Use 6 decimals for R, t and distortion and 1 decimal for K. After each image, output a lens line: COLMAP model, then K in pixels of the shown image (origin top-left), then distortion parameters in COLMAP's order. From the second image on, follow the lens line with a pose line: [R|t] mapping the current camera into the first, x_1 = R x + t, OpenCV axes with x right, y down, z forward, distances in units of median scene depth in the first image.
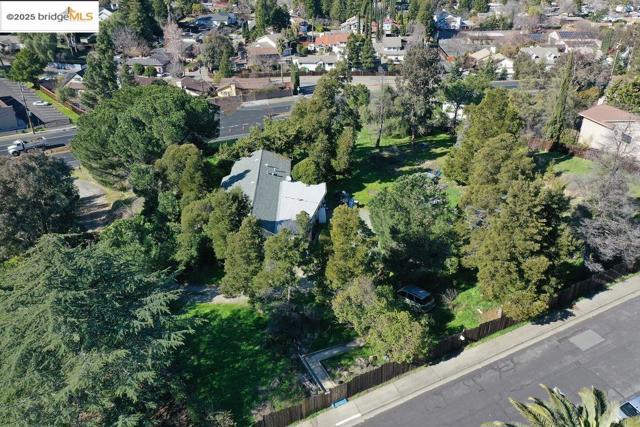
lens RADIAL K [[504.9, 0, 320.0], [0, 504.9, 213.5], [0, 0, 1]] dist [0.009838, 0.000095]
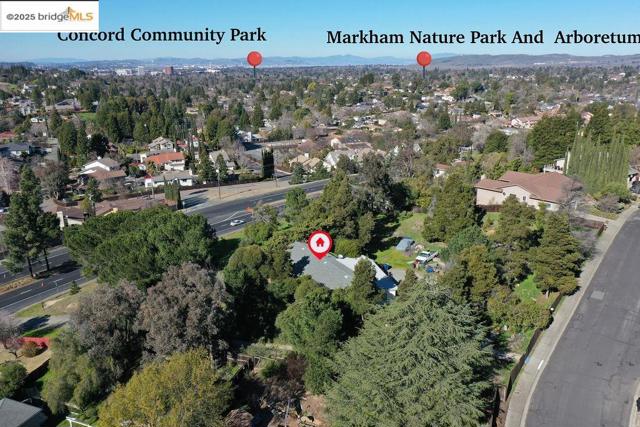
lens RADIAL K [[504.9, 0, 320.0], [0, 504.9, 213.5], [0, 0, 1]] dist [0.009838, 0.000095]
pose [[0.874345, -0.137254, 0.465492, -0.238507], [0.231233, 0.961119, -0.150936, 0.003036], [-0.426676, 0.239607, 0.872087, -0.047012]]
